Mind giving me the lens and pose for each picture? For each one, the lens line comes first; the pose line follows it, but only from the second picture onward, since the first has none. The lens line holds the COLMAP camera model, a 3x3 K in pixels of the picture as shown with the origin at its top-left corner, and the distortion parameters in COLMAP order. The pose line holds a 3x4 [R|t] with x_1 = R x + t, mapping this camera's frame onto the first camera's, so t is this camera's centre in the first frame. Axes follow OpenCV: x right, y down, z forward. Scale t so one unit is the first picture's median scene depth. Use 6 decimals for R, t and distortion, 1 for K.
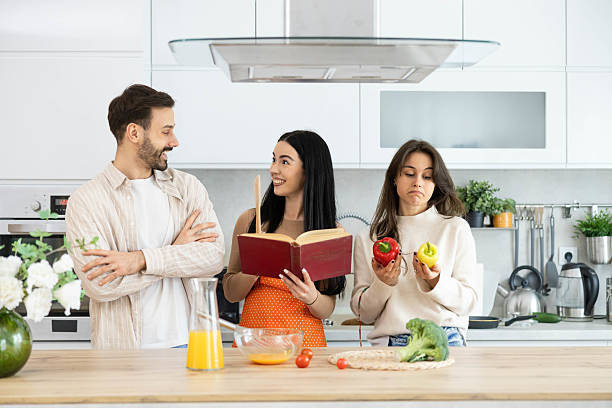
lens RADIAL K [[1106.0, 0, 306.0], [0, 1106.0, 204.0], [0, 0, 1]] dist [-0.020888, 0.045422]
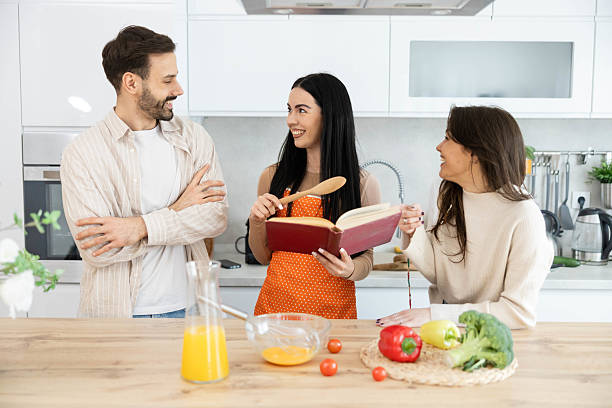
lens RADIAL K [[686.7, 0, 306.0], [0, 686.7, 204.0], [0, 0, 1]] dist [-0.007553, 0.000056]
pose [[0.999009, 0.010623, -0.043223, 0.000361], [-0.006210, 0.994871, 0.100959, -0.015348], [0.044074, -0.100590, 0.993951, 0.347148]]
